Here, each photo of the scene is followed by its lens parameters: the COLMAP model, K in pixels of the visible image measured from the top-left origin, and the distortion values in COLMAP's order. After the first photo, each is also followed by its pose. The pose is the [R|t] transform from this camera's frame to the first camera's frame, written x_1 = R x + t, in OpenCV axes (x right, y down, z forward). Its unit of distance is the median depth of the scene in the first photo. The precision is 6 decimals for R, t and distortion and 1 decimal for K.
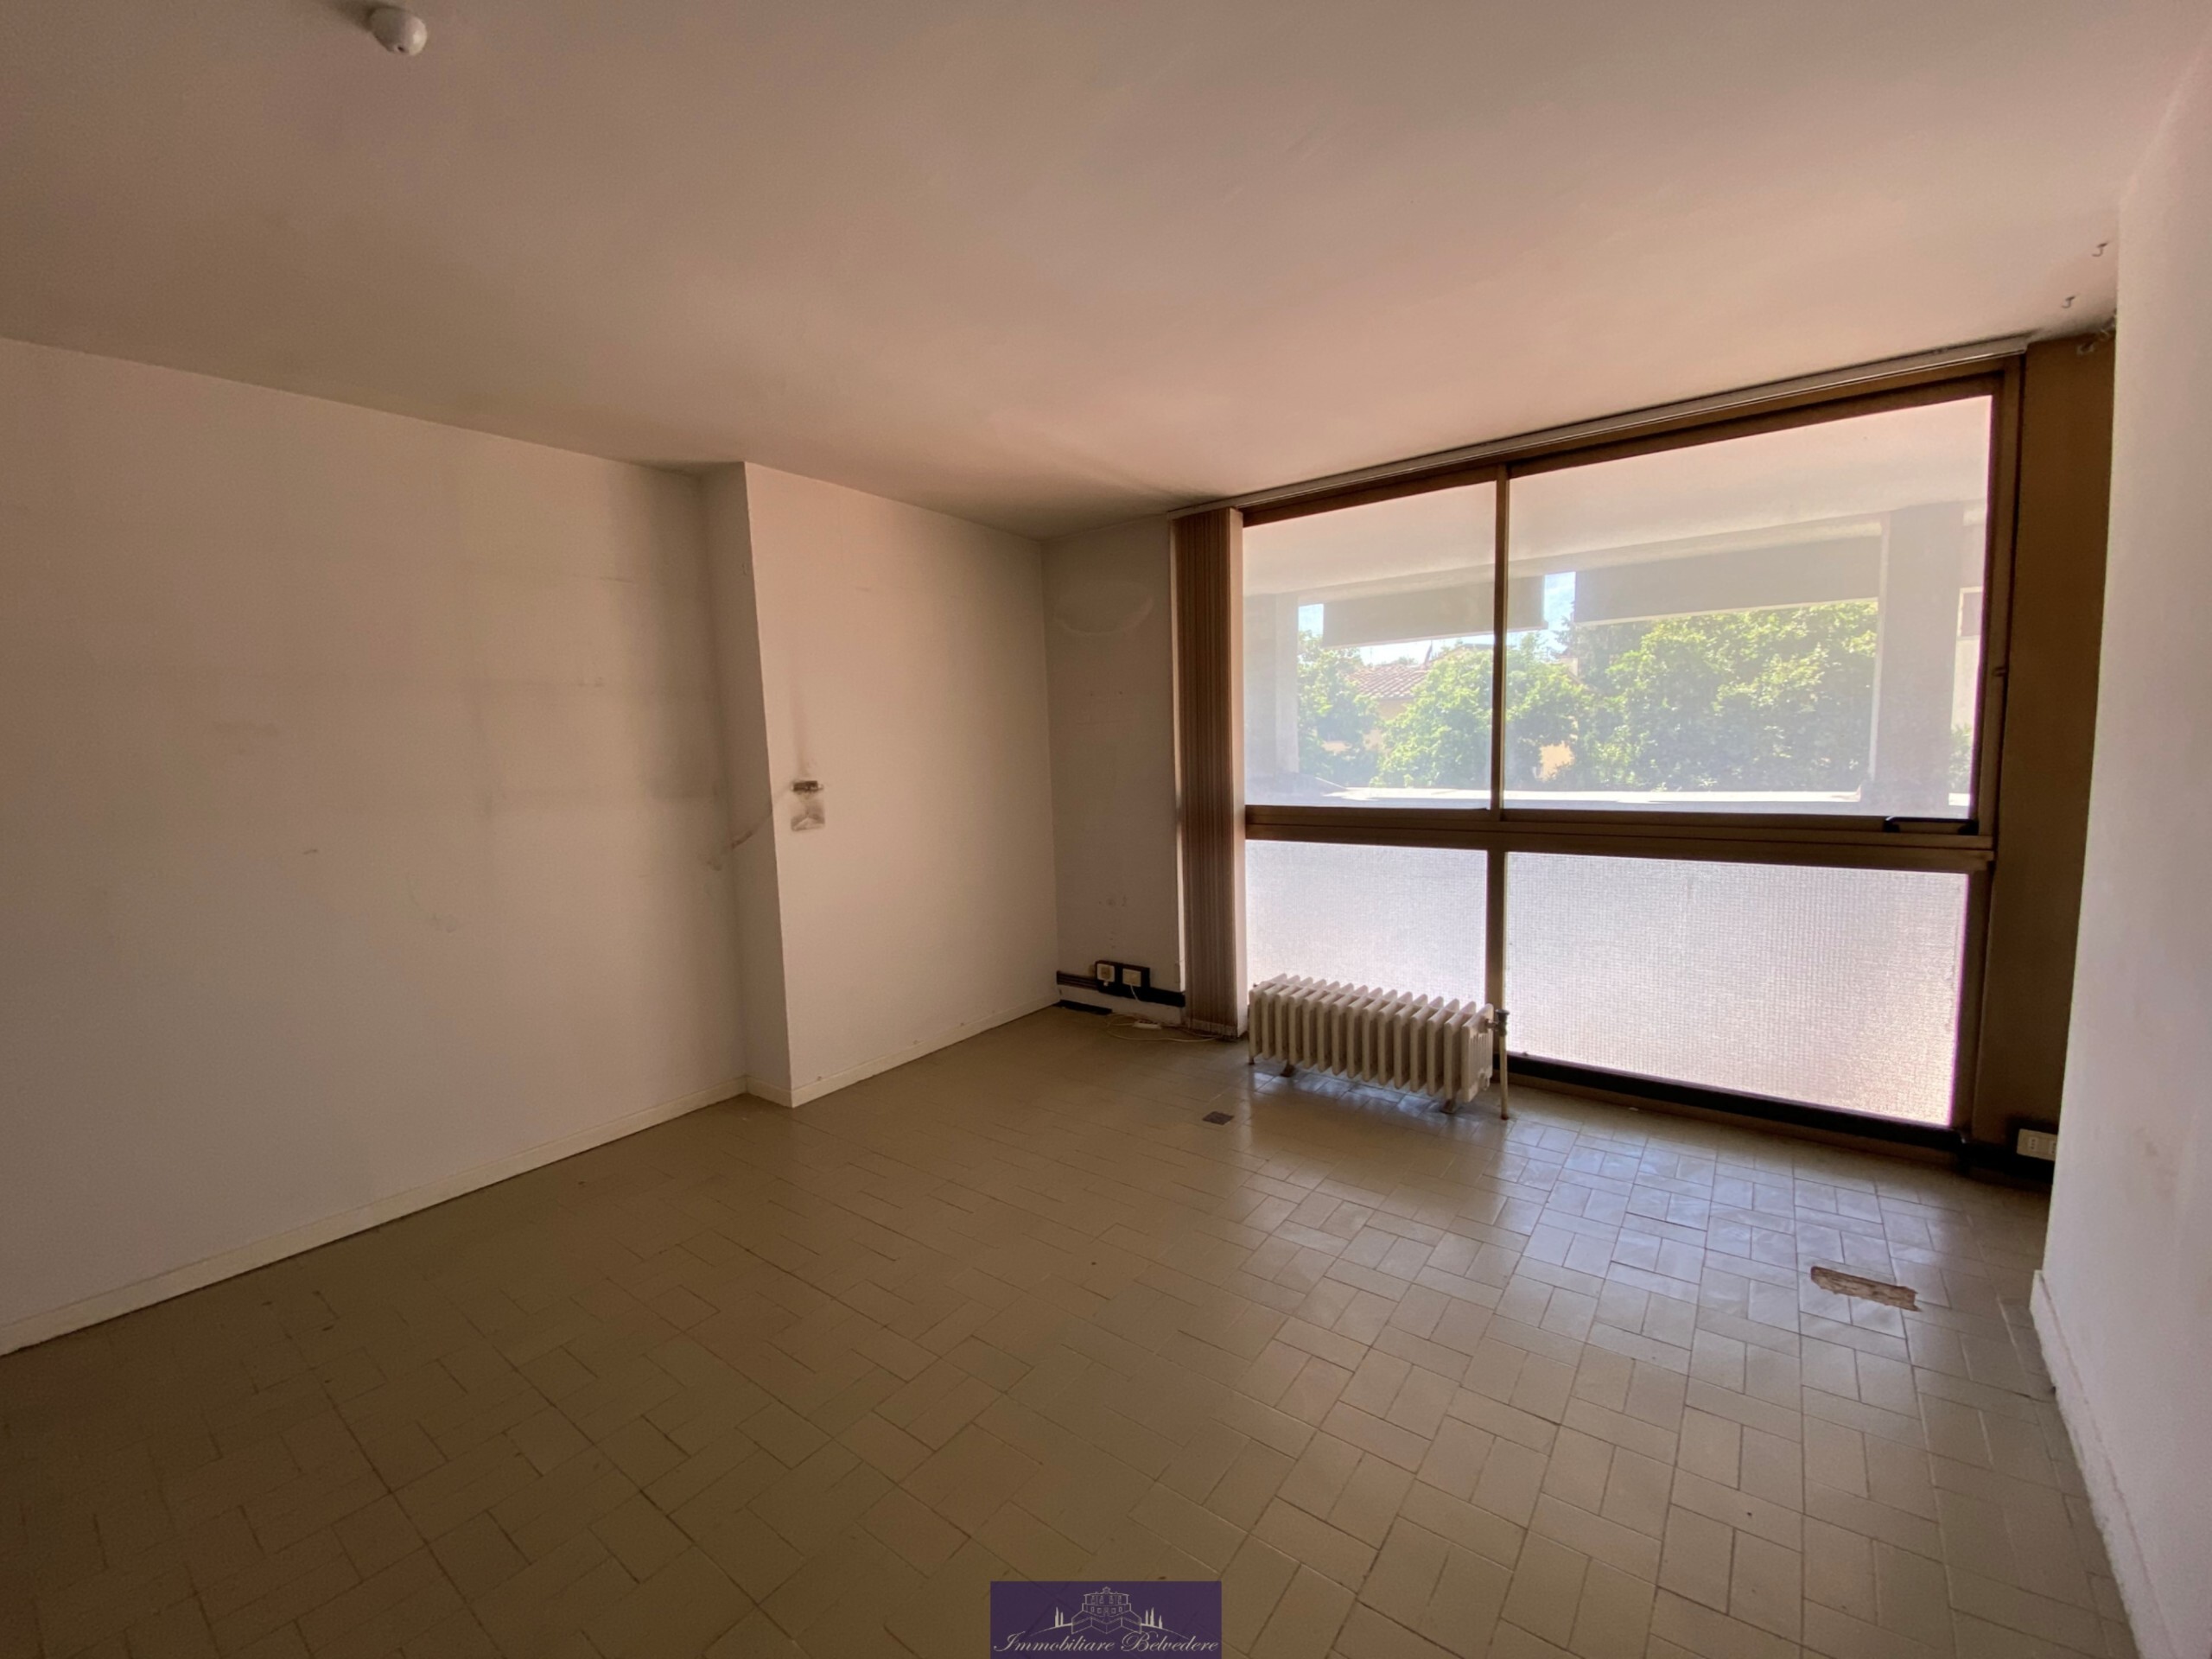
lens RADIAL K [[893.2, 0, 1098.4], [0, 893.2, 833.3], [0, 0, 1]] dist [0.028377, -0.023730]
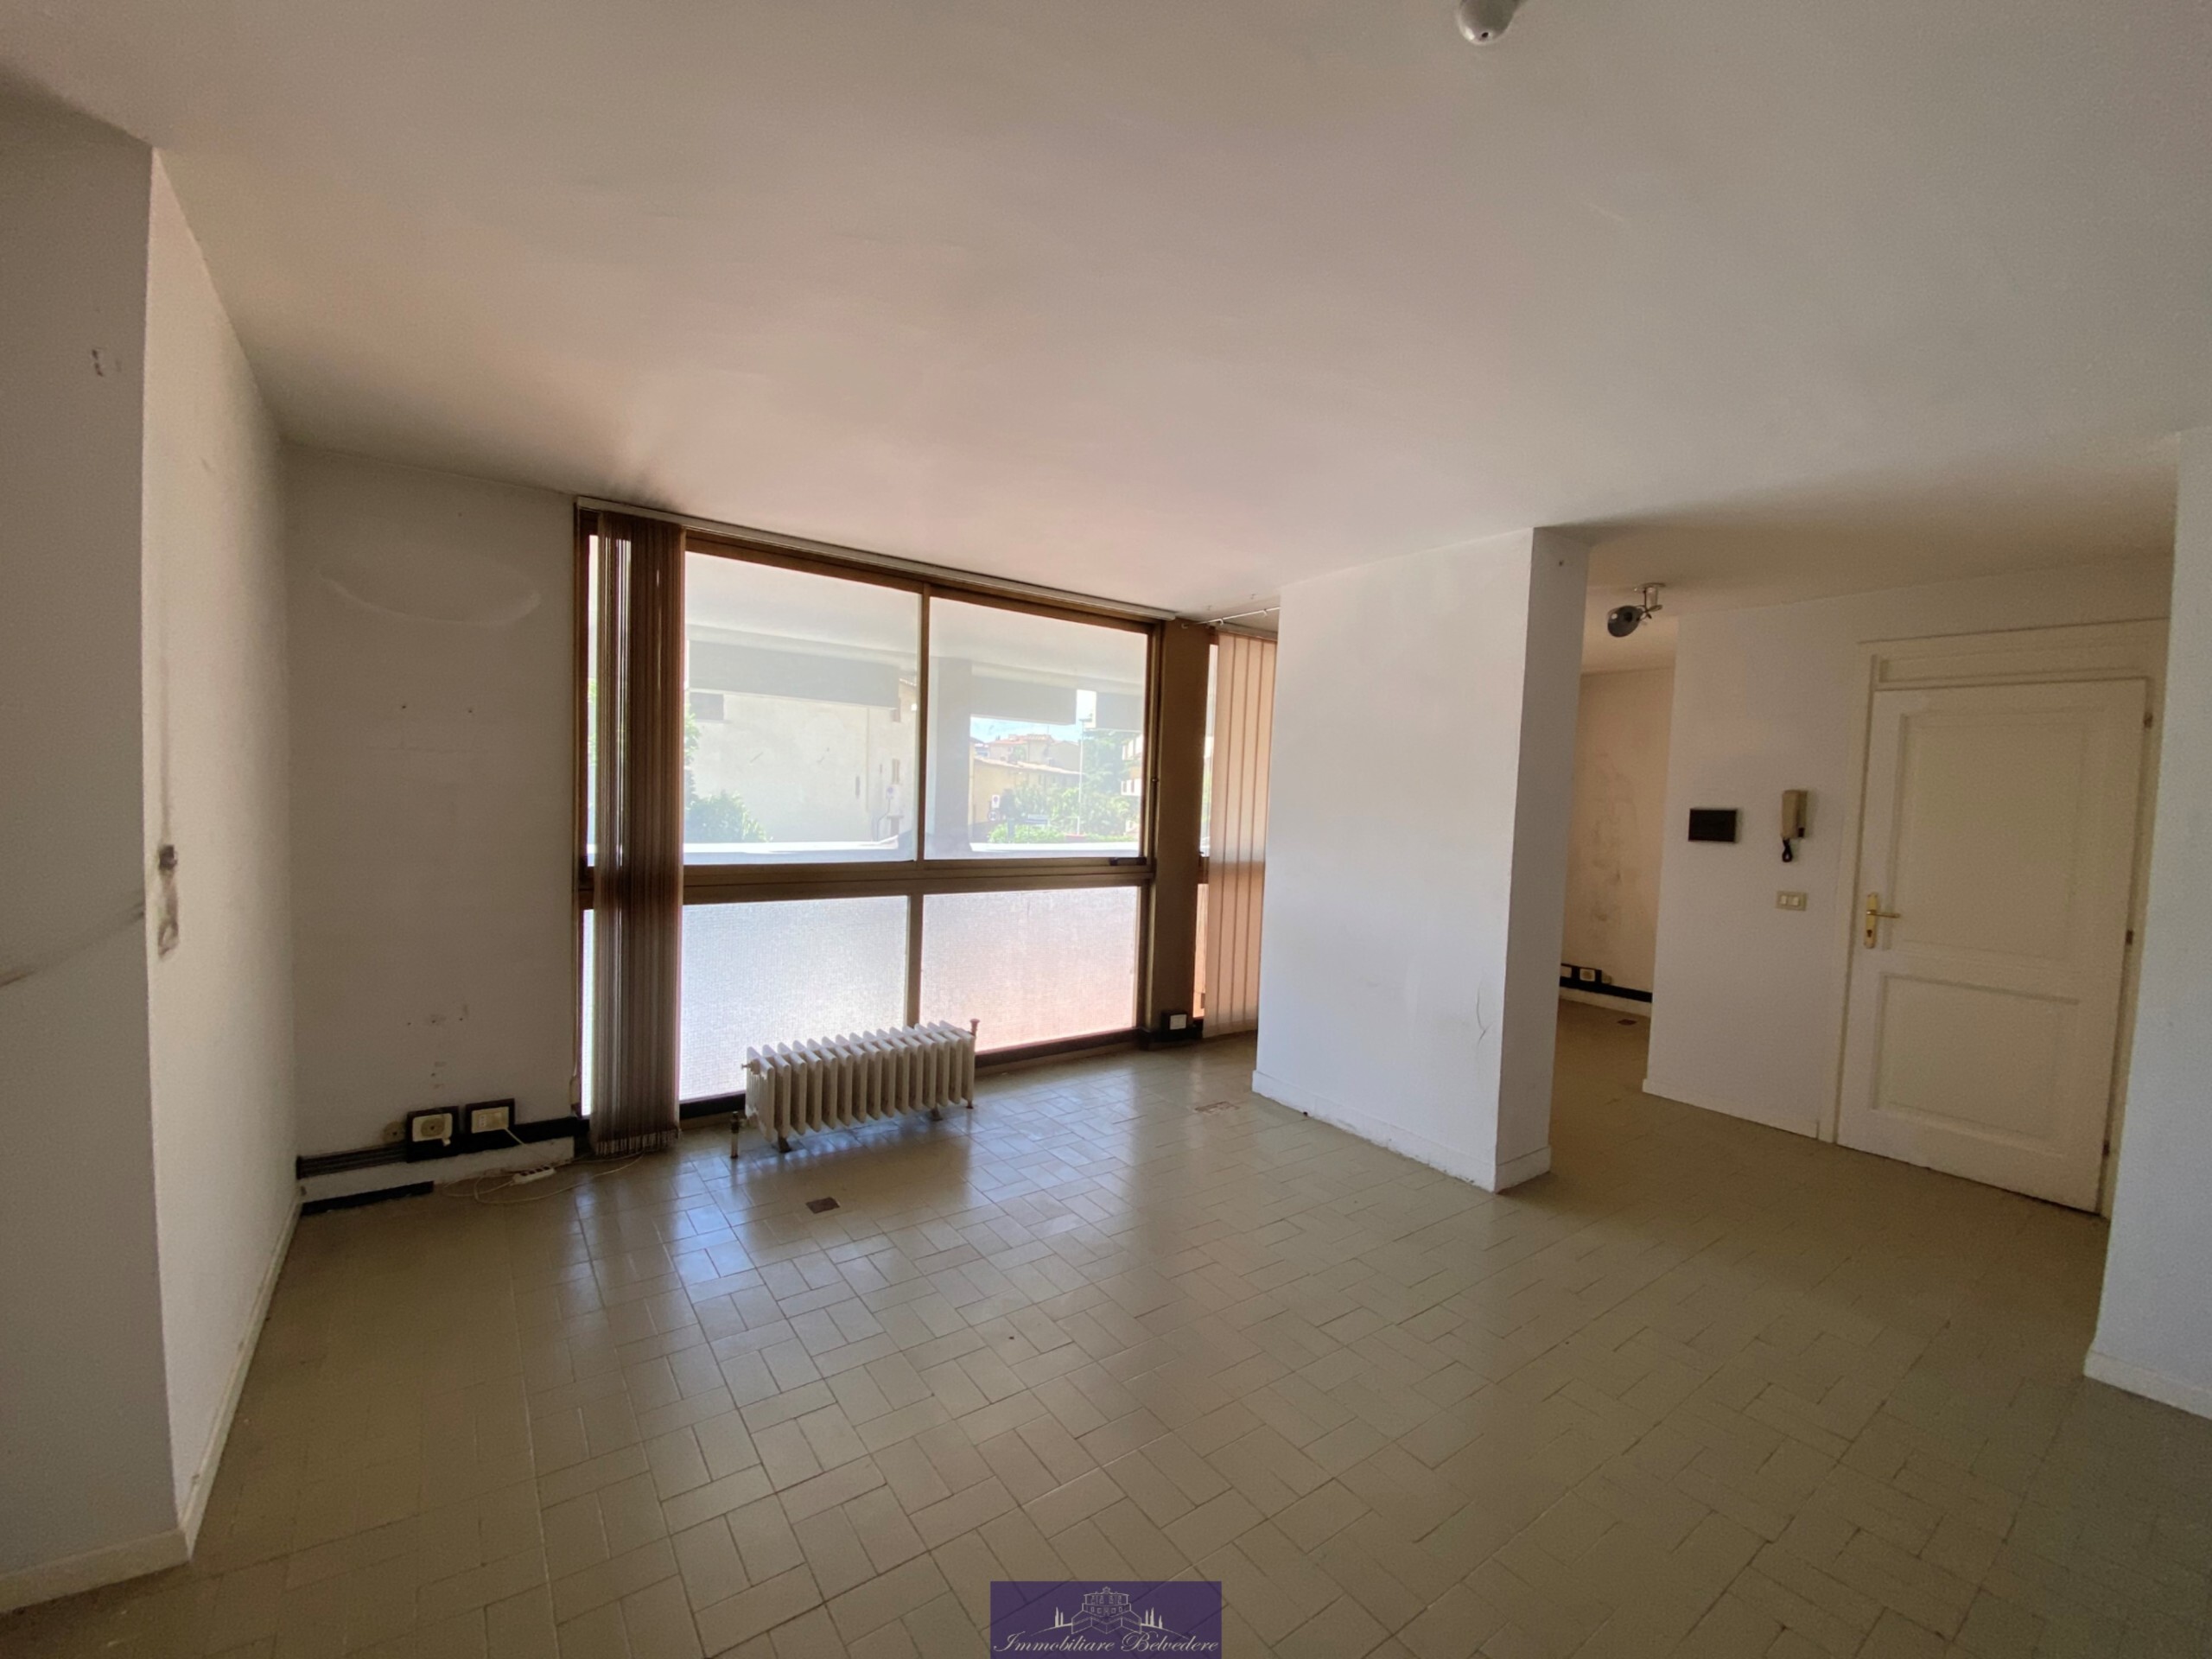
lens RADIAL K [[893.2, 0, 1098.4], [0, 893.2, 833.3], [0, 0, 1]] dist [0.028377, -0.023730]
pose [[0.292450, -0.001923, 0.956279, -0.632439], [0.056629, 0.998278, -0.015311, -0.031057], [-0.954602, 0.058631, 0.292056, 0.414289]]
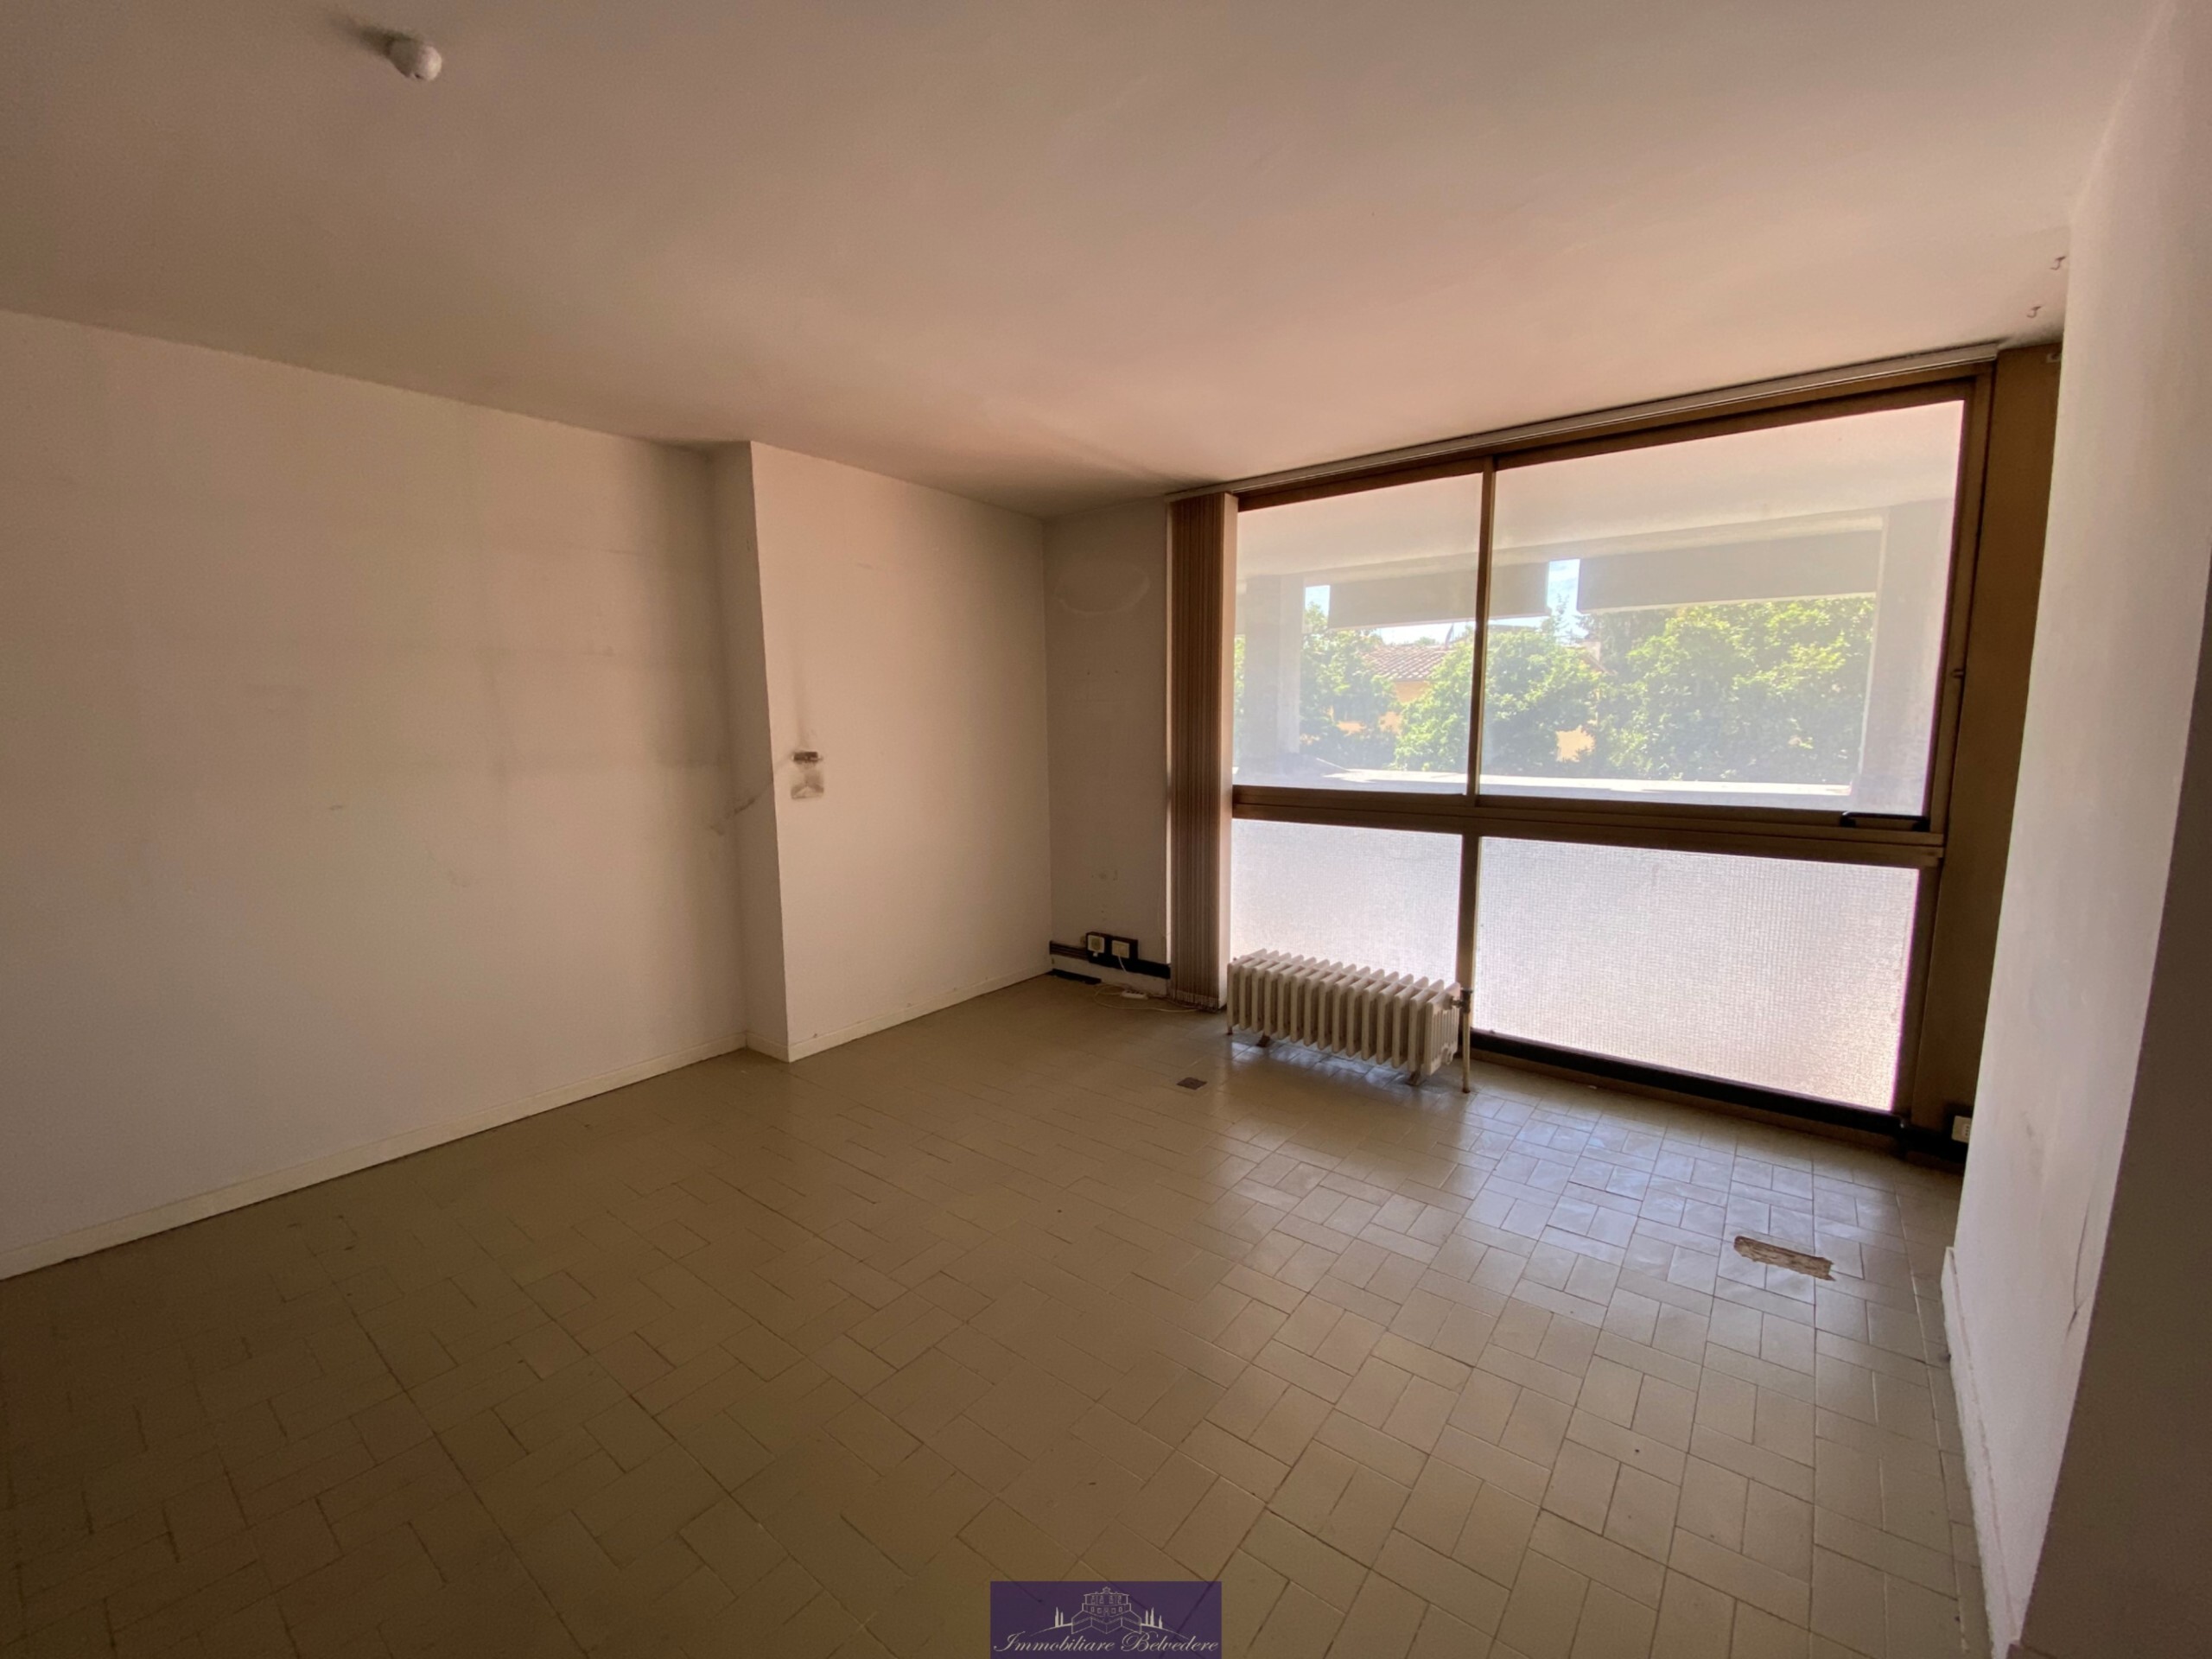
lens RADIAL K [[893.2, 0, 1098.4], [0, 893.2, 833.3], [0, 0, 1]] dist [0.028377, -0.023730]
pose [[0.999534, 0.025293, -0.017102, 0.033132], [-0.024792, 0.999275, 0.028888, -0.001868], [0.017821, -0.028451, 0.999436, -0.036965]]
